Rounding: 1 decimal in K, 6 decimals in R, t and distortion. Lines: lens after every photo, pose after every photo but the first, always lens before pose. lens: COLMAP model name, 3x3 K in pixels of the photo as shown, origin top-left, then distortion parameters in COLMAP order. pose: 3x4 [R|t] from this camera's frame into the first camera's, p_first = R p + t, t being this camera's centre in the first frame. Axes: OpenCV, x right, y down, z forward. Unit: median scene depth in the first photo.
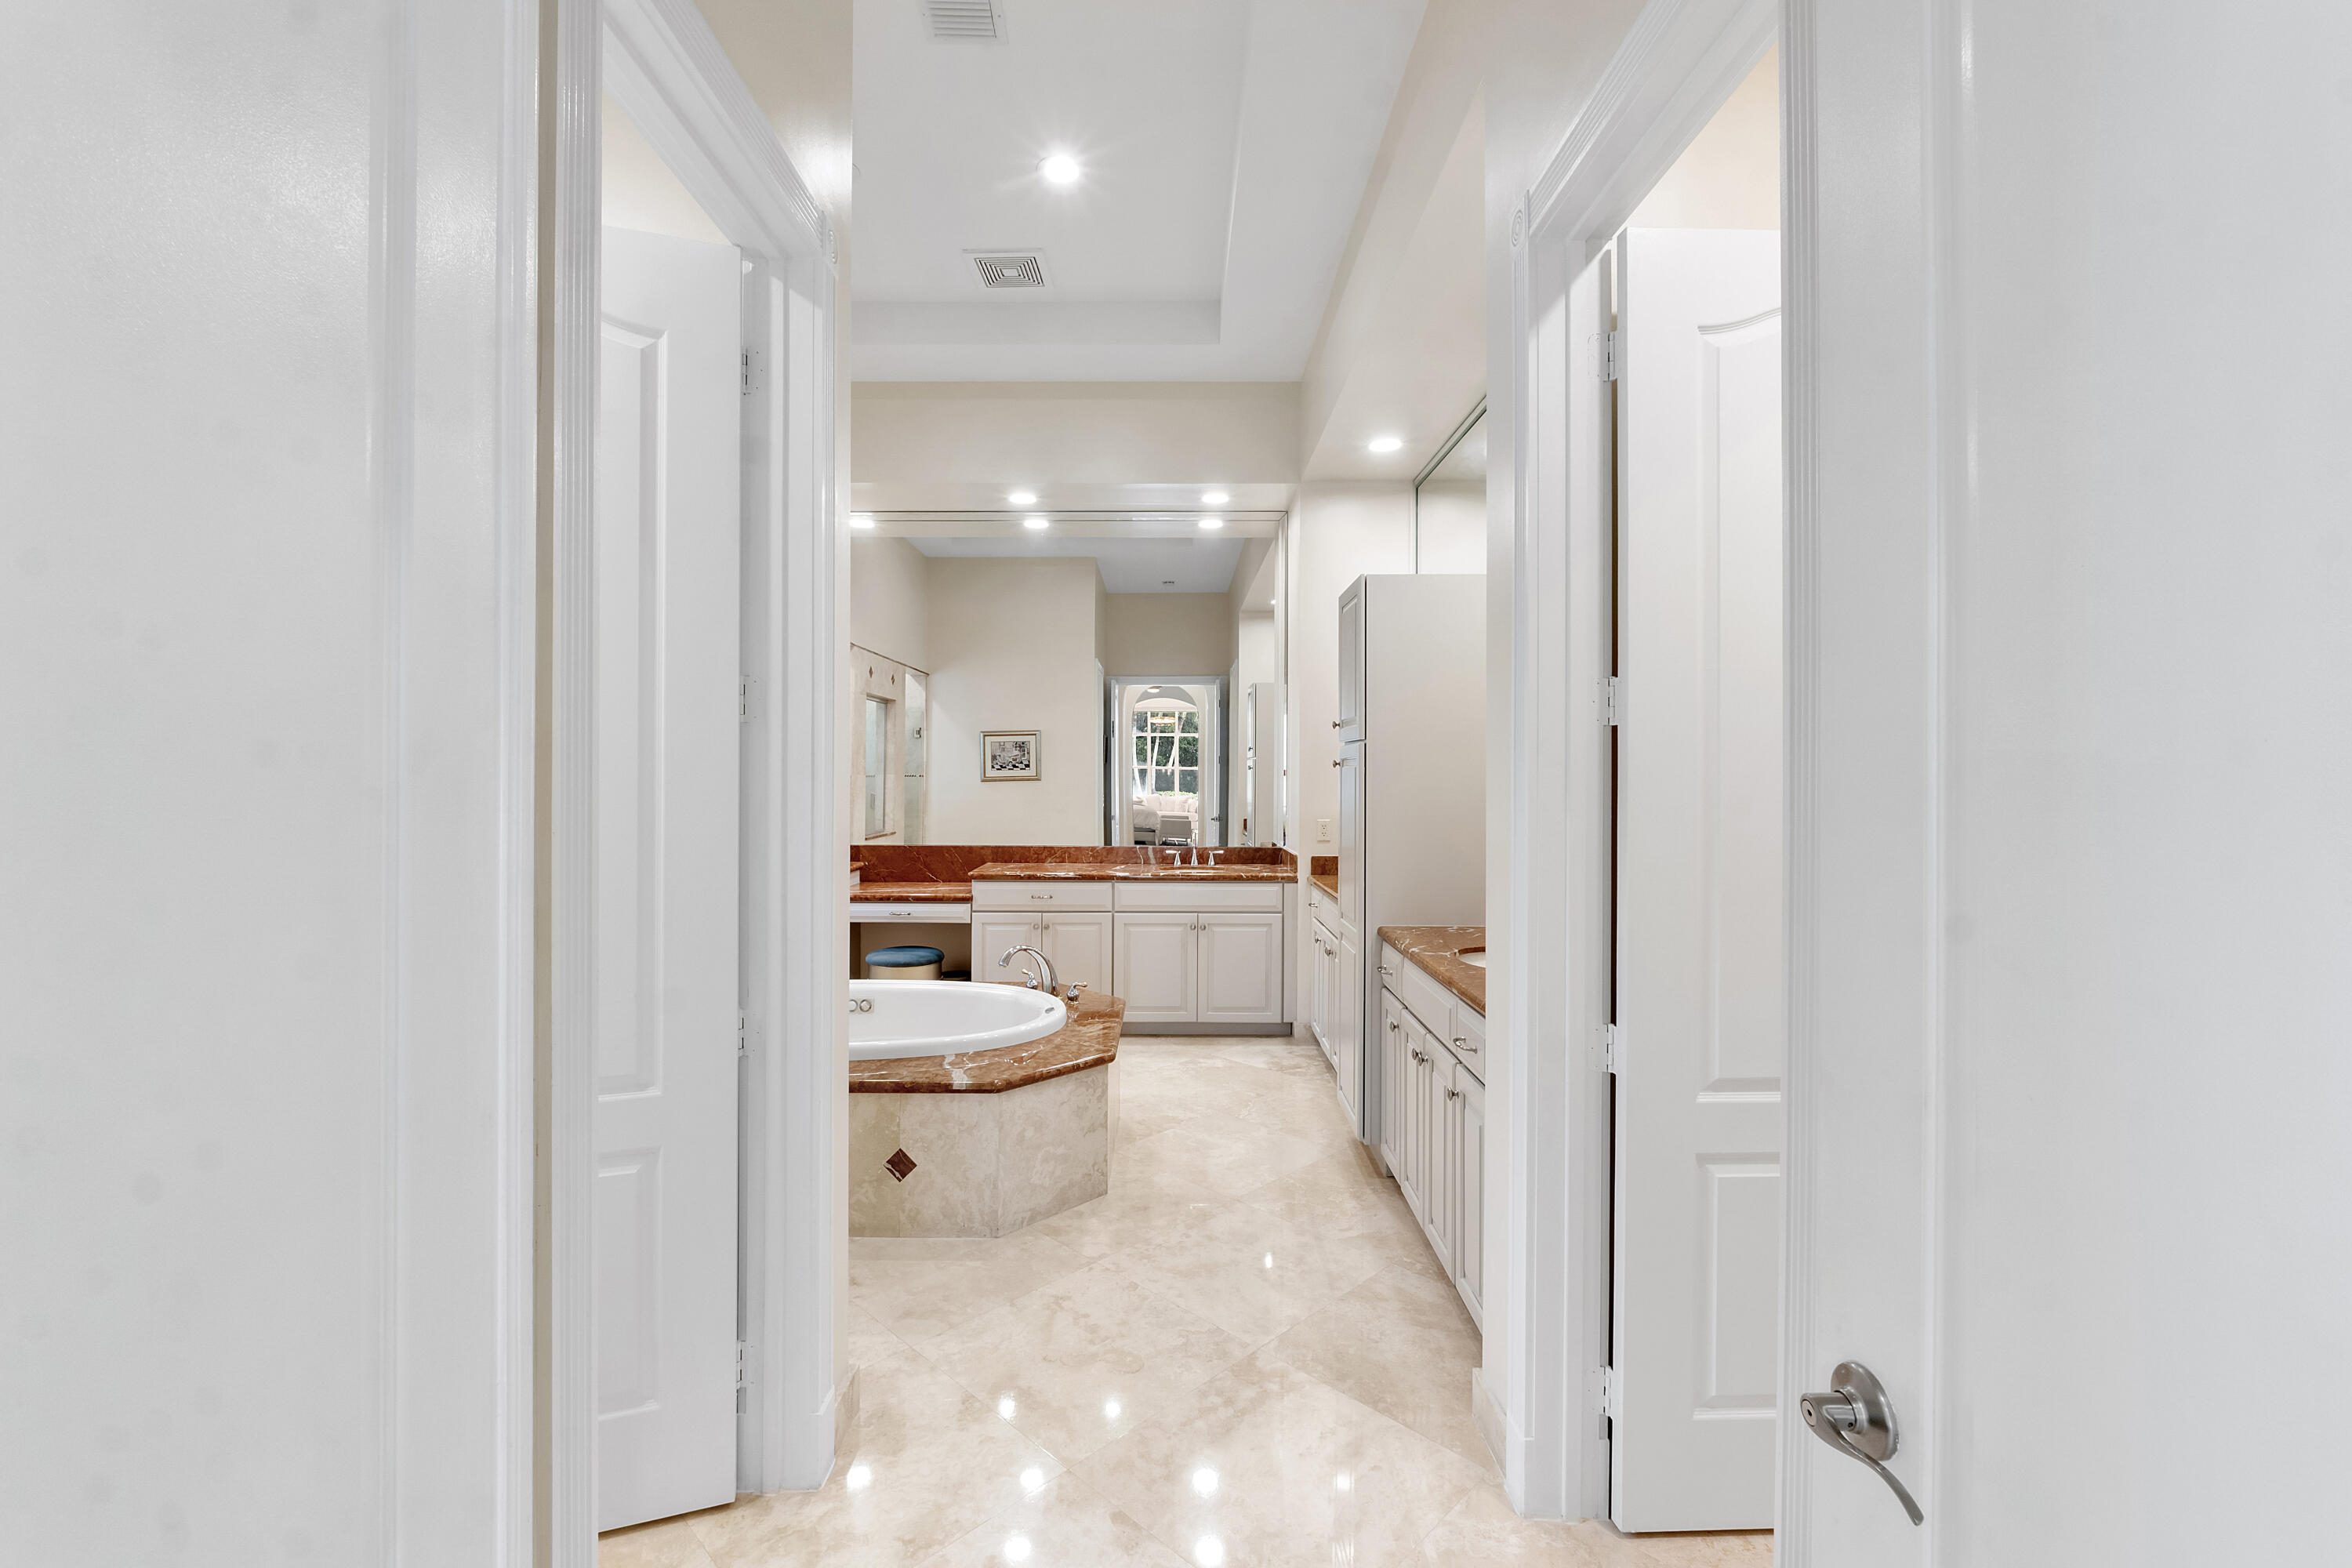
lens RADIAL K [[999.8, 0, 1178.3], [0, 999.8, 782.2], [0, 0, 1]] dist [-0.005549, 0.000290]
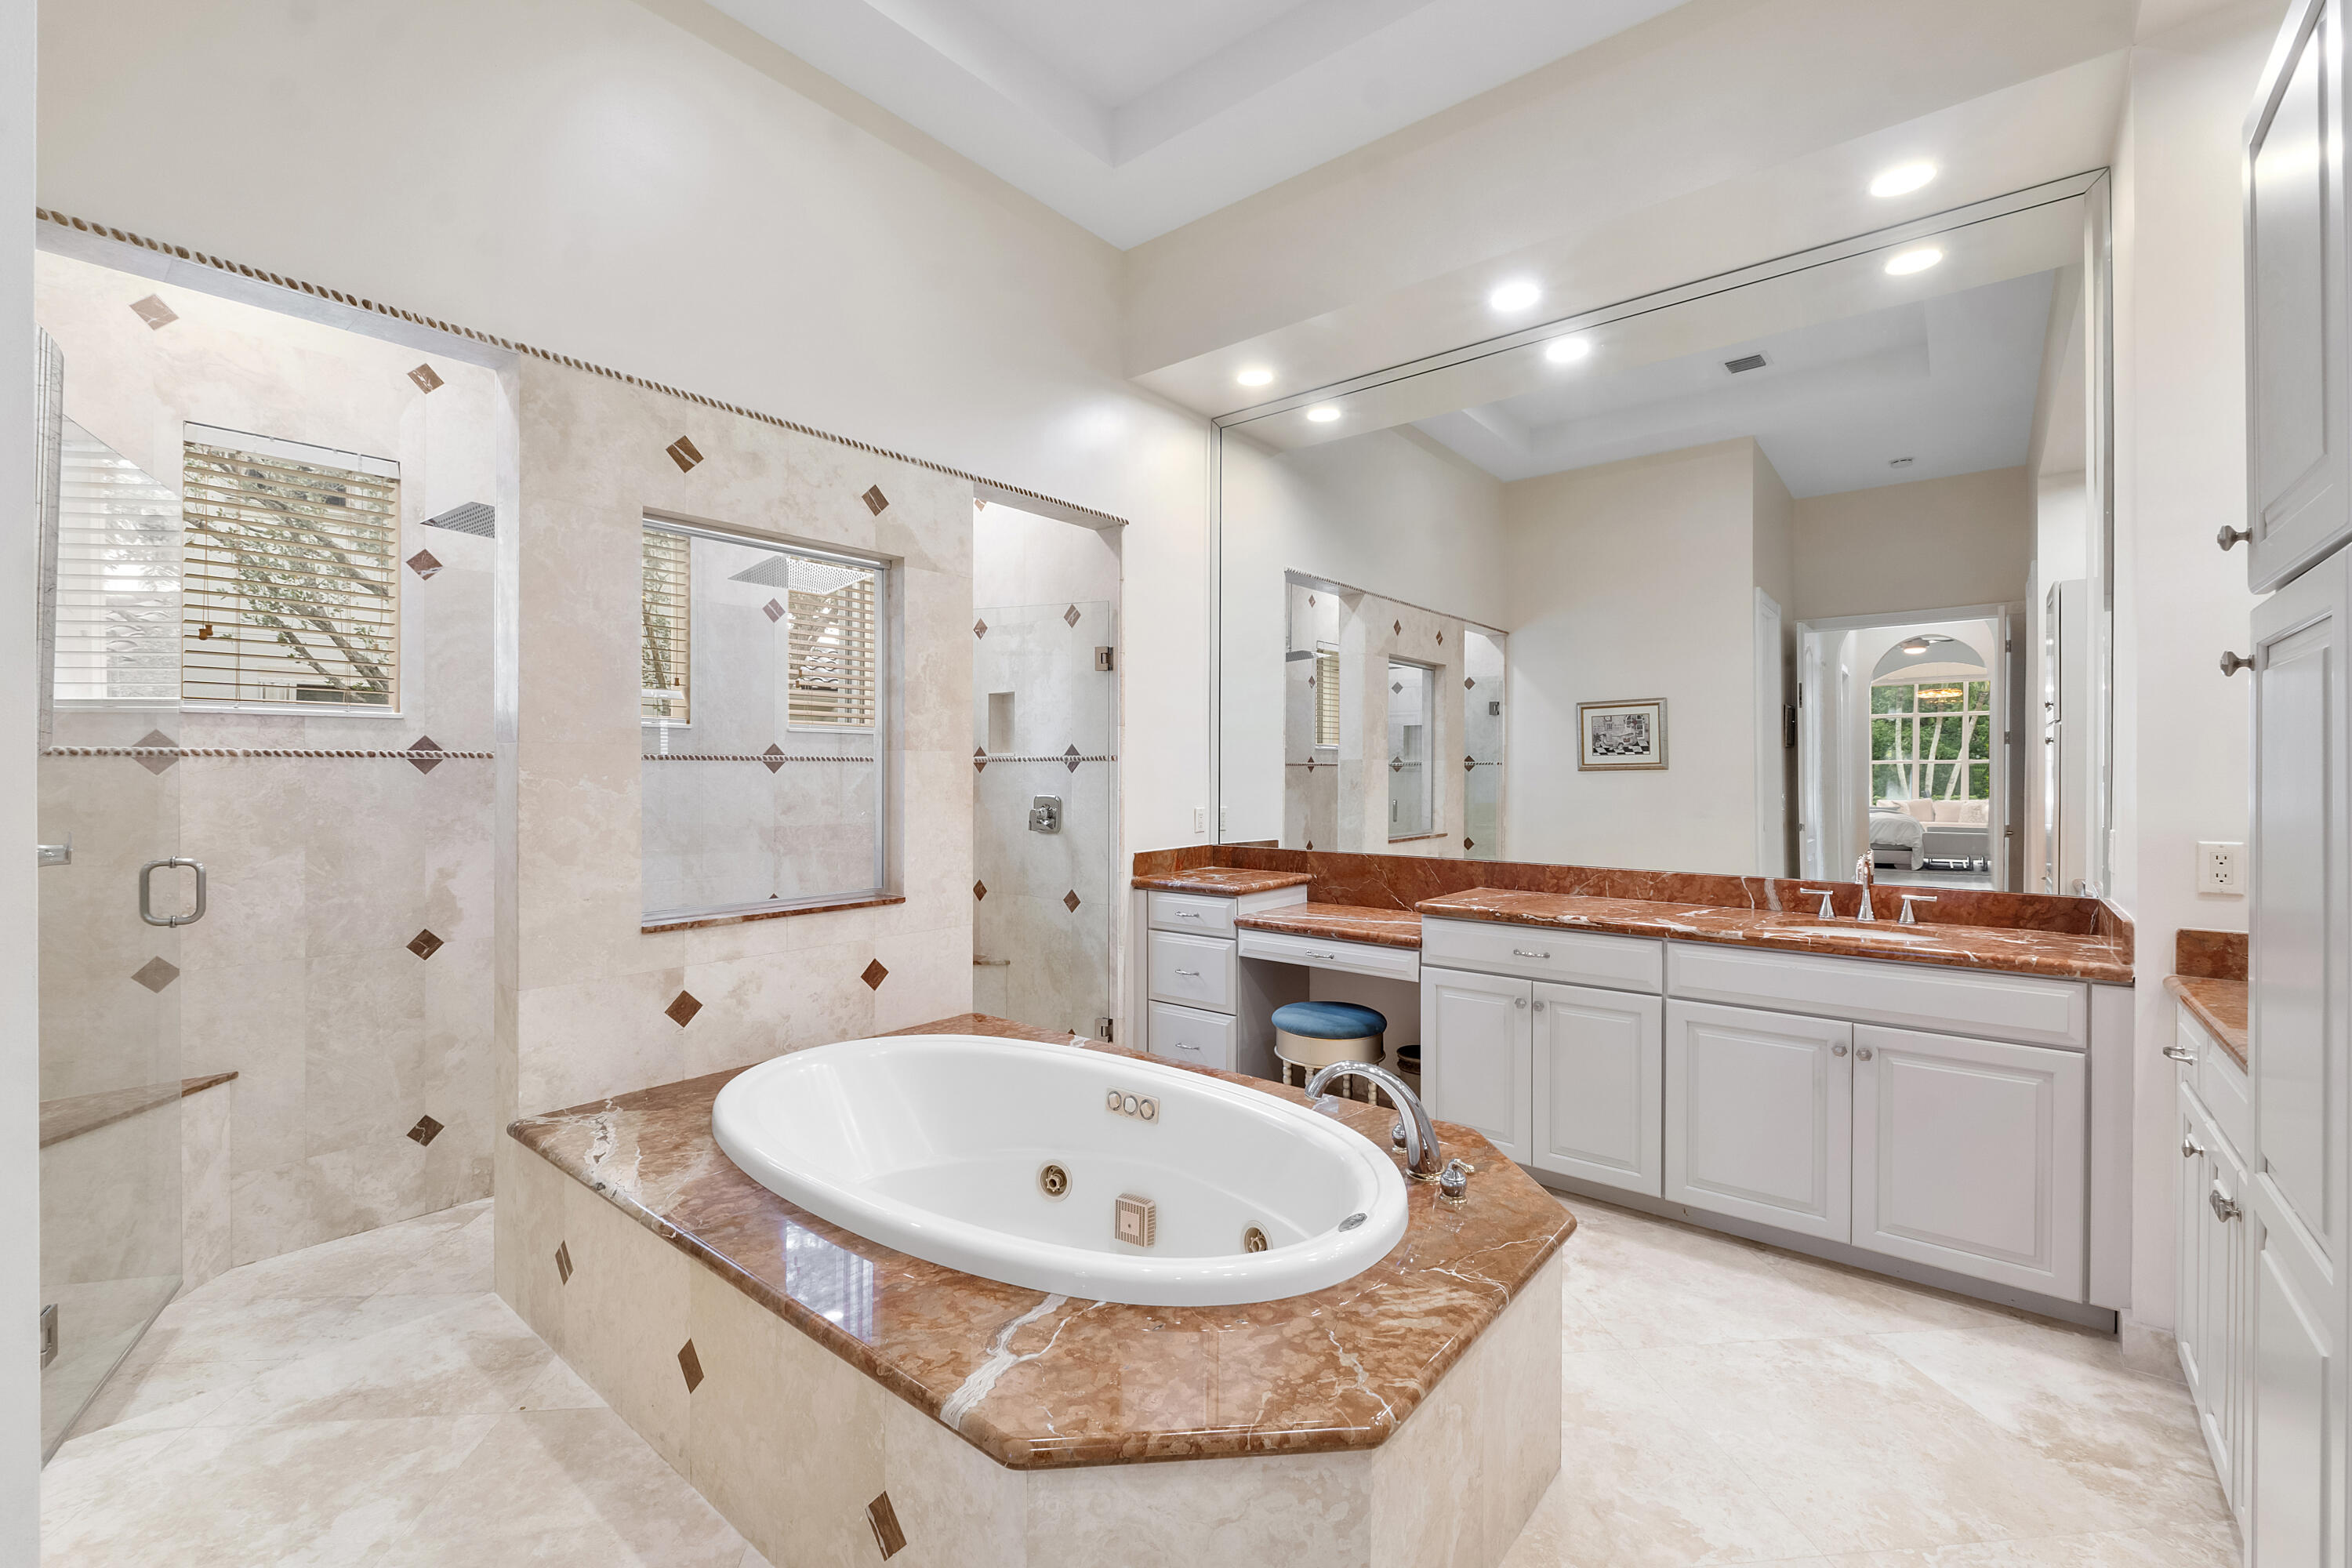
lens RADIAL K [[999.8, 0, 1169.4], [0, 999.8, 773.6], [0, 0, 1]] dist [-0.005549, 0.000290]
pose [[0.767897, -0.000732, -0.640572, 0.072065], [-0.005612, 0.999953, -0.007871, 0.014176], [0.640548, 0.009639, 0.767857, 0.392204]]
